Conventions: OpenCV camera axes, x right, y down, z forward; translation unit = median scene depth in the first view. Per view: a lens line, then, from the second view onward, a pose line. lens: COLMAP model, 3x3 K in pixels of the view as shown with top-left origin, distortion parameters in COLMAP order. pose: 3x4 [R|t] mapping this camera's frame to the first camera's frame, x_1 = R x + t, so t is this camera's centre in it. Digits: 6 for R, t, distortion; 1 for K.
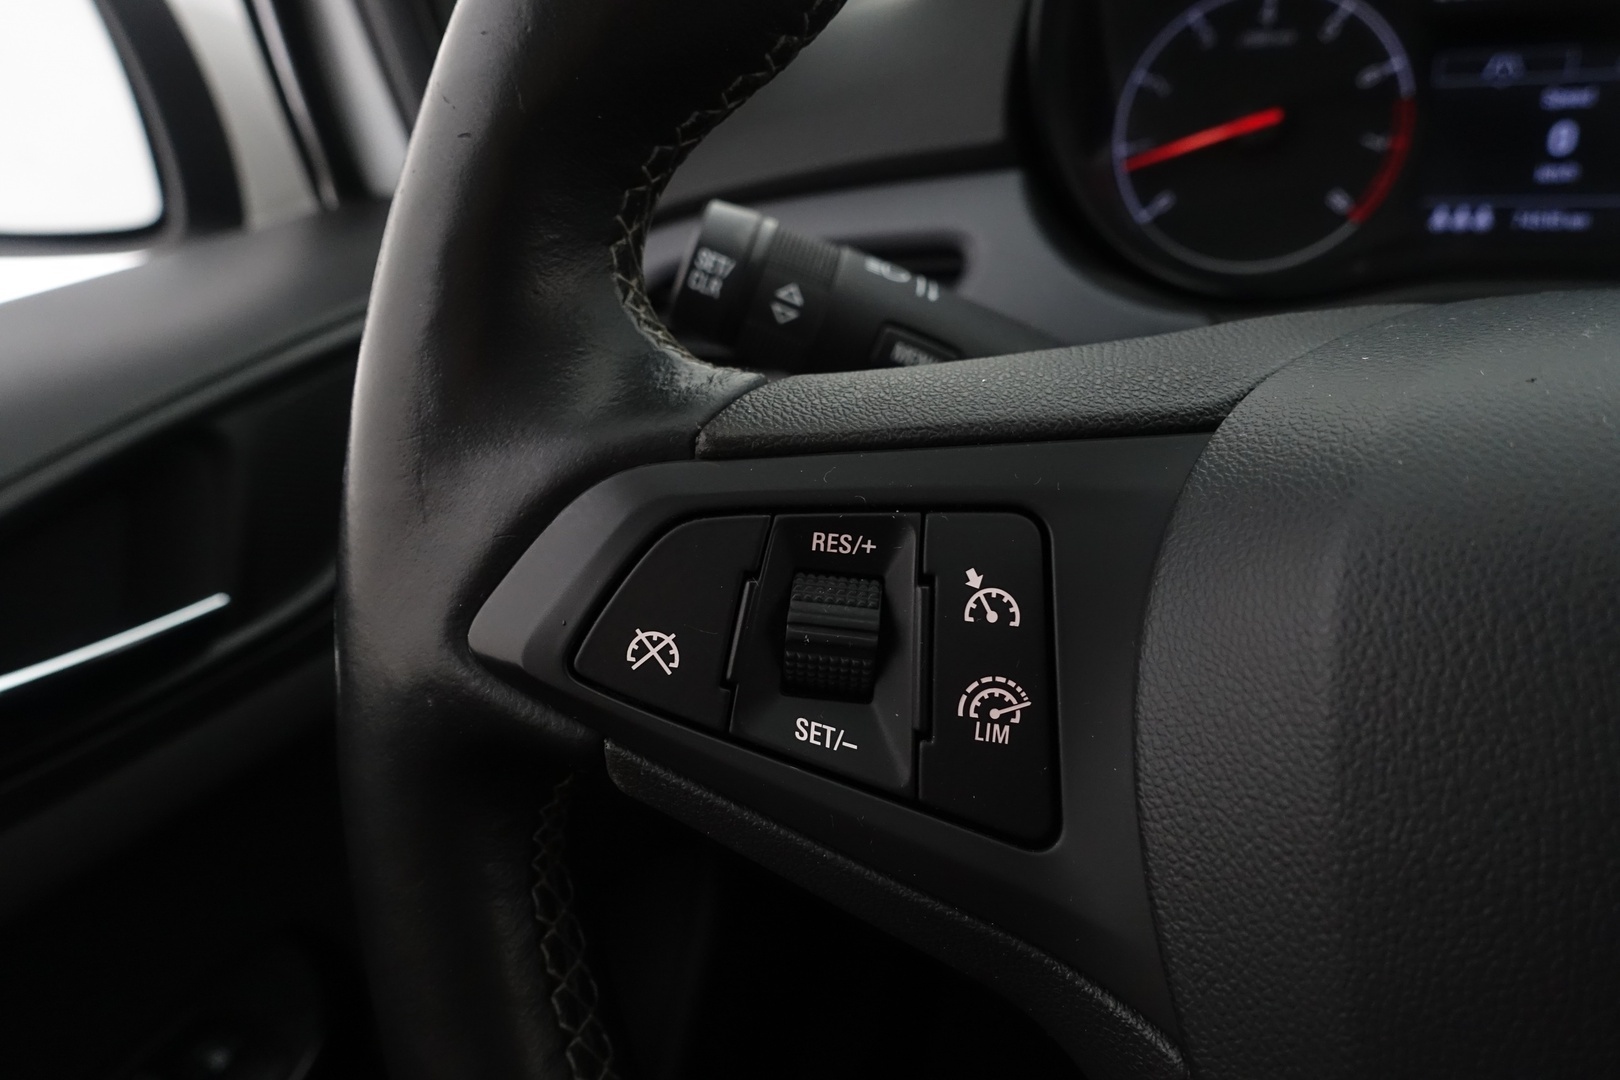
lens RADIAL K [[1096.9, 0, 809.4], [0, 1096.9, 544.9], [0, 0, 1]] dist [-0.000818, -0.000763]
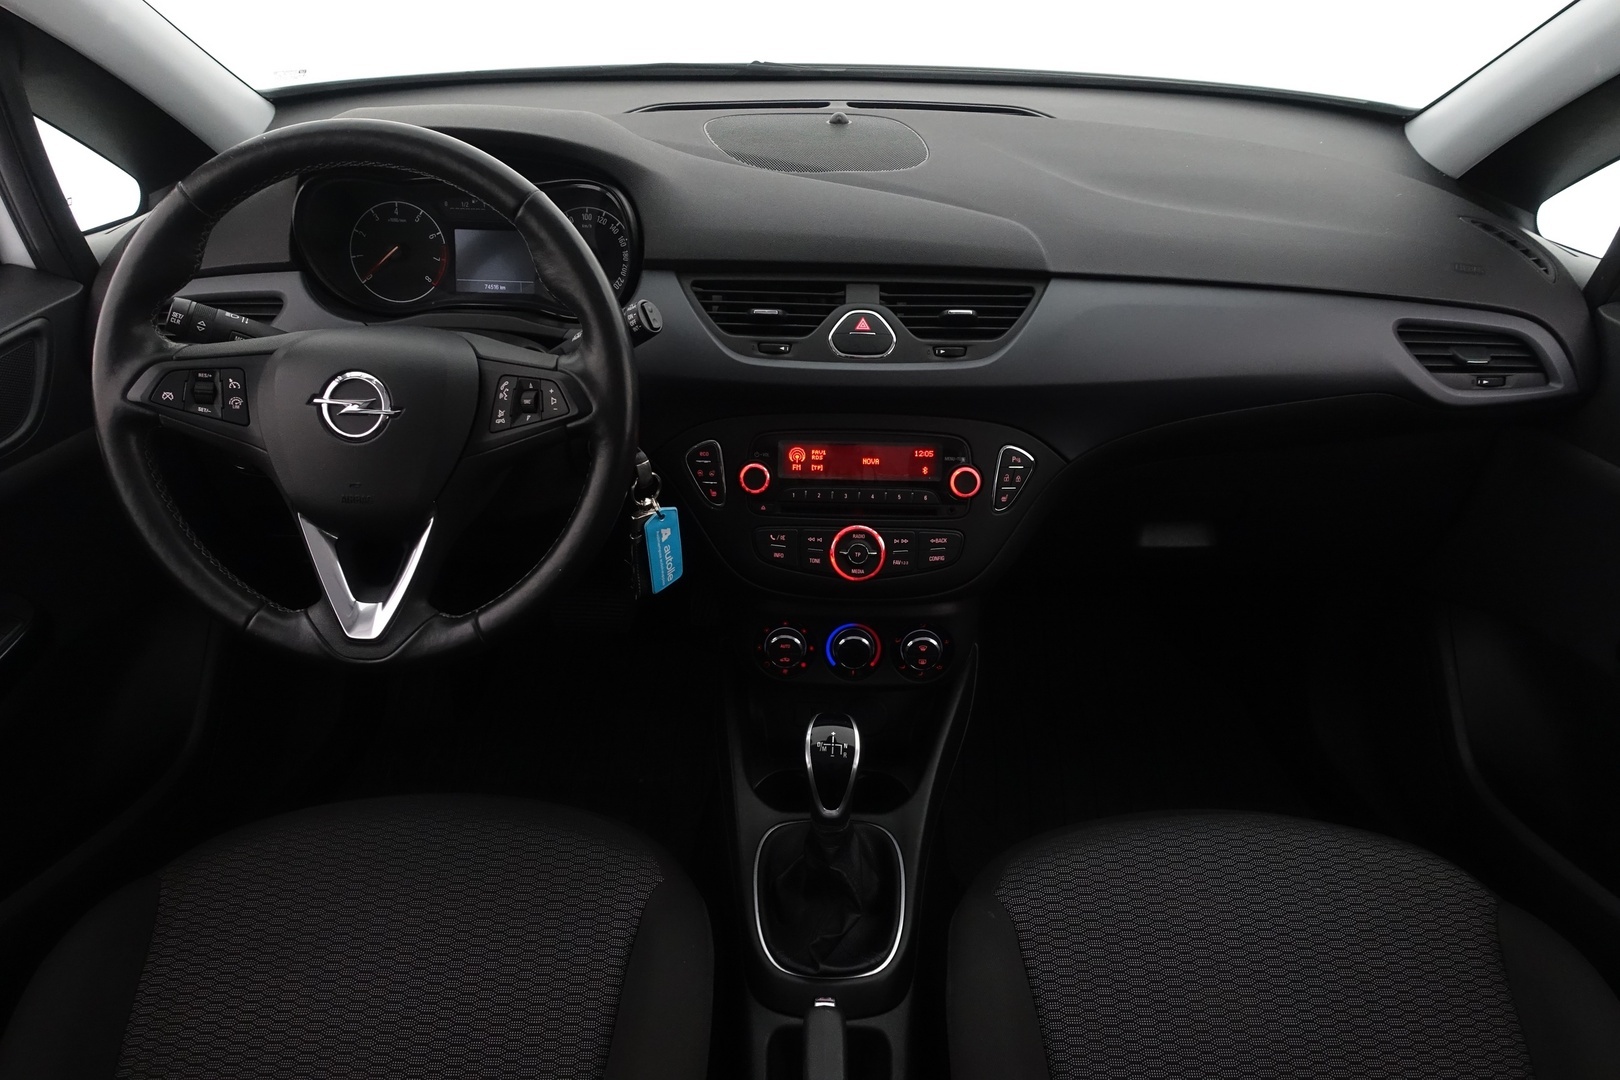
lens RADIAL K [[1096.9, 0, 809.4], [0, 1096.9, 544.9], [0, 0, 1]] dist [-0.000818, -0.000763]
pose [[0.926695, -0.083270, 0.366472, 0.752169], [0.069561, 0.996300, 0.050480, 0.776657], [-0.369320, -0.021287, 0.929059, -5.237985]]
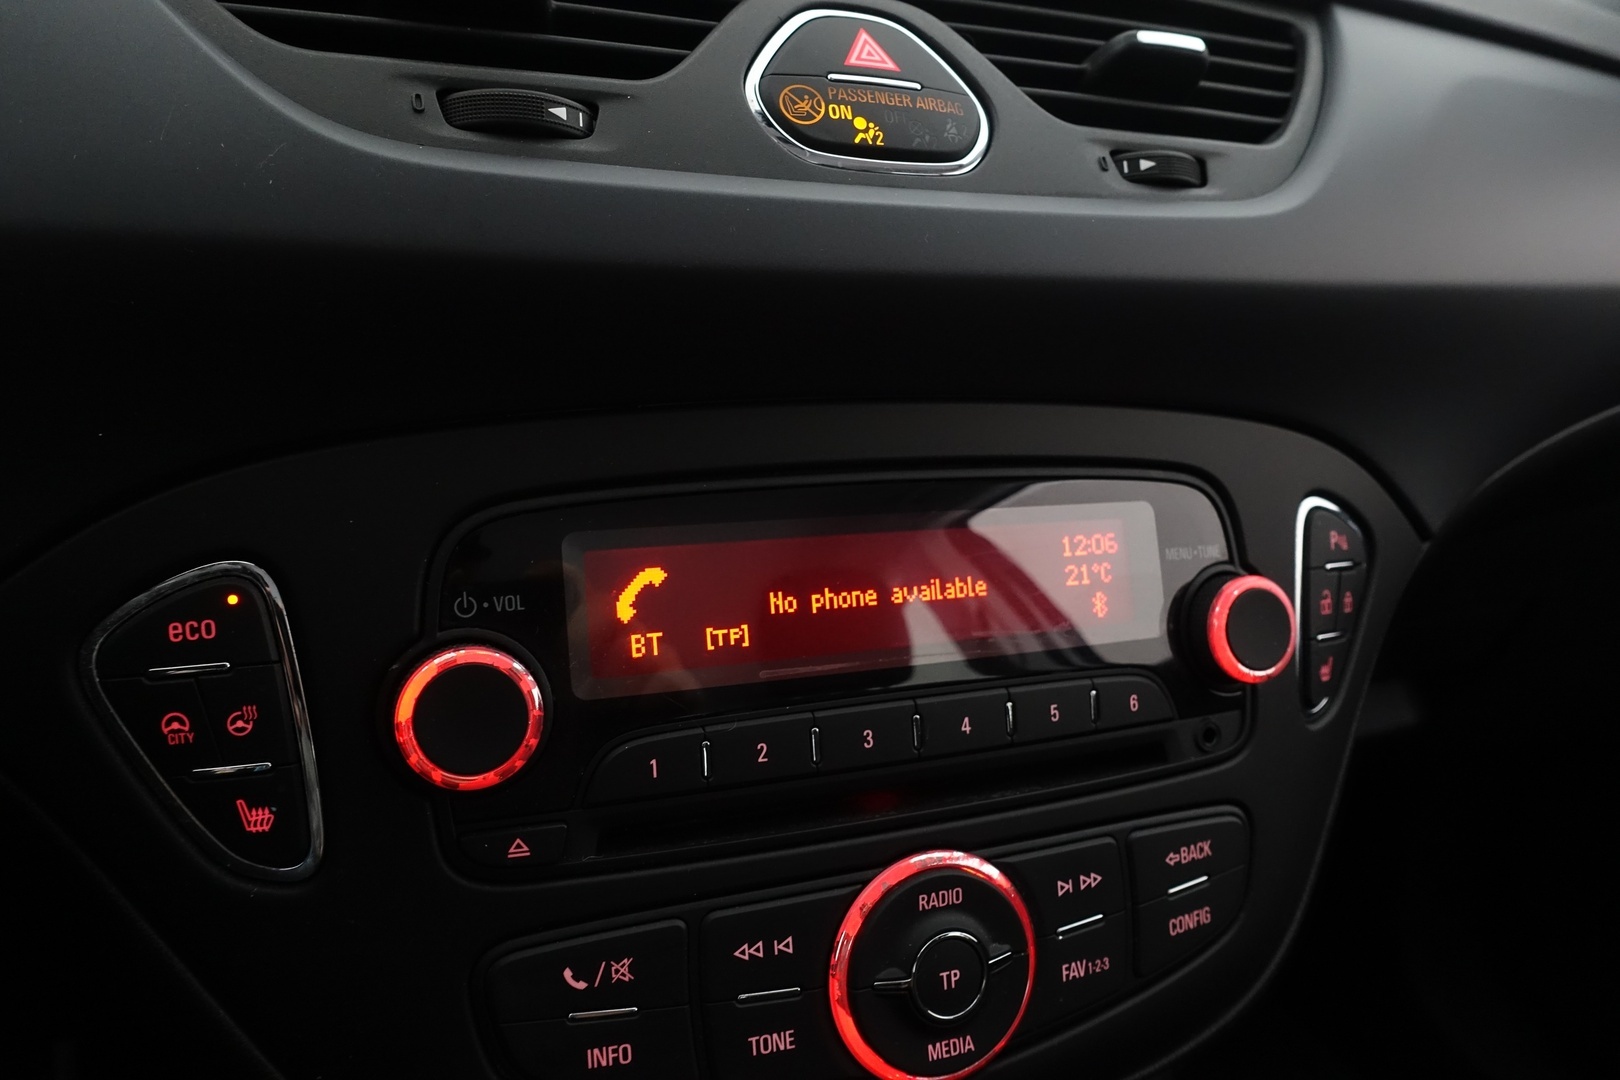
lens RADIAL K [[1096.9, 0, 809.4], [0, 1096.9, 544.9], [0, 0, 1]] dist [-0.000818, -0.000763]
pose [[0.708019, -0.084550, 0.701114, 2.283891], [0.186980, 0.979819, -0.070662, 0.649308], [-0.680990, 0.181124, 0.709540, -0.178568]]
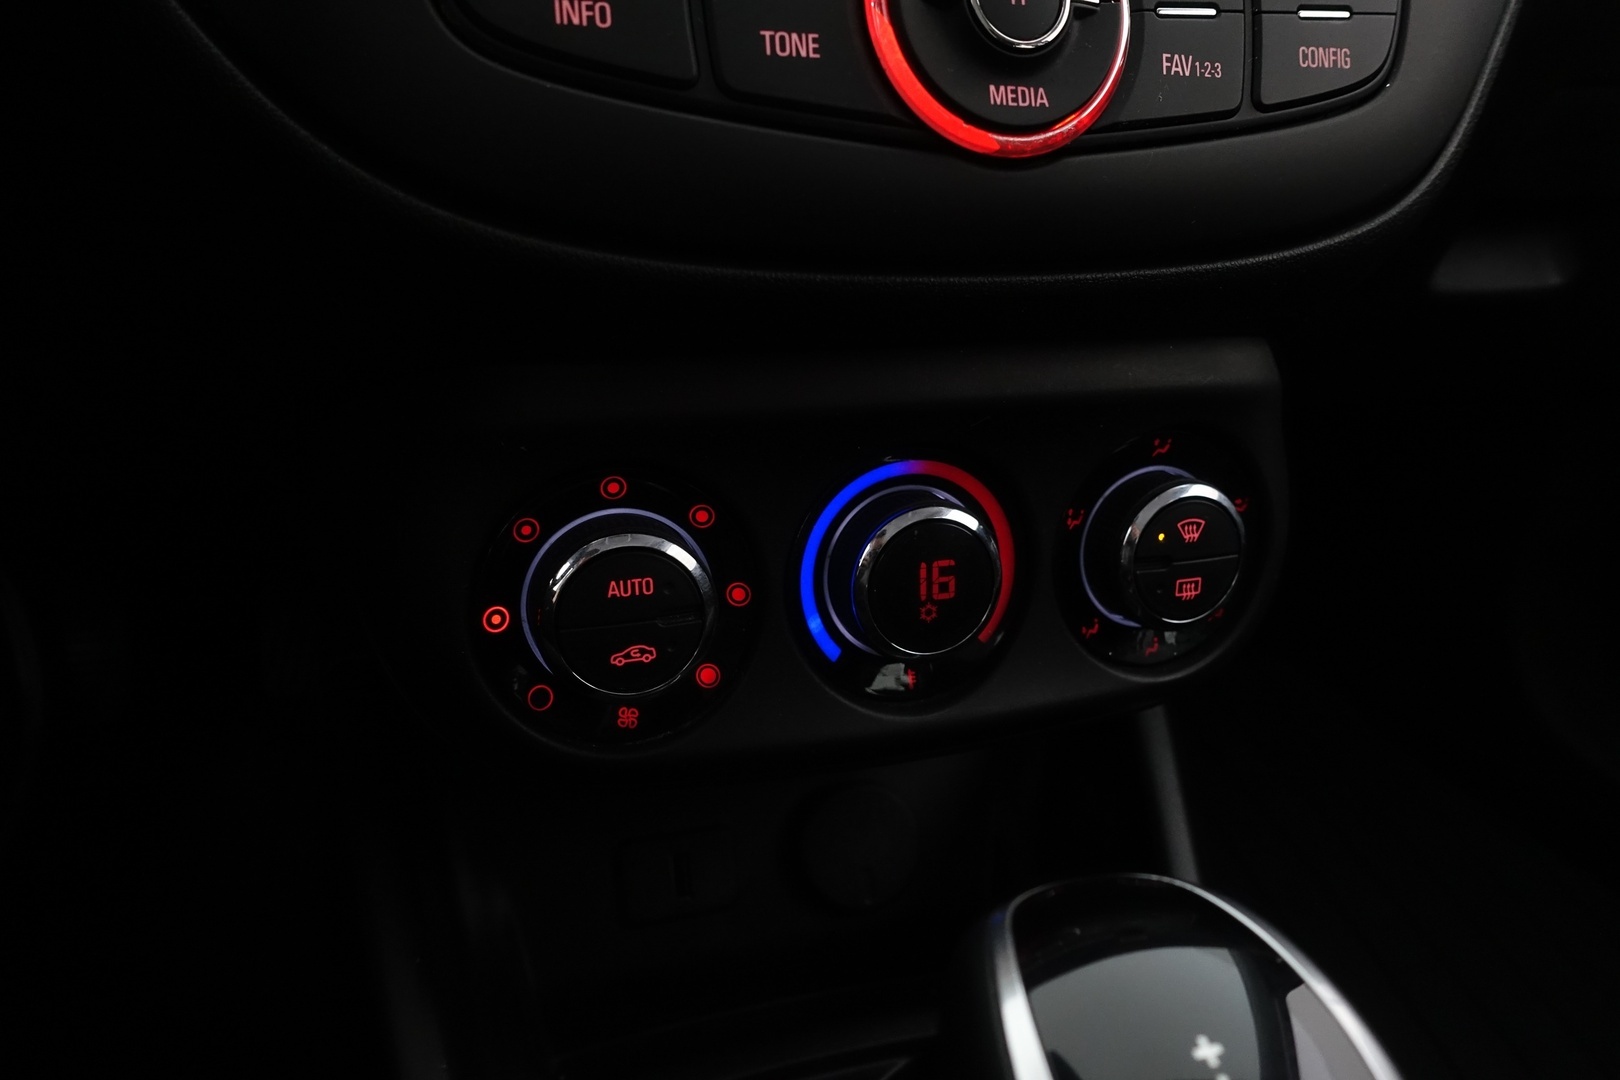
lens RADIAL K [[1096.9, 0, 809.4], [0, 1096.9, 544.9], [0, 0, 1]] dist [-0.000818, -0.000763]
pose [[0.753782, -0.137944, 0.642482, 2.424030], [0.179851, 0.983694, 0.000196, 1.778773], [-0.632033, 0.115403, 0.766300, 0.196689]]
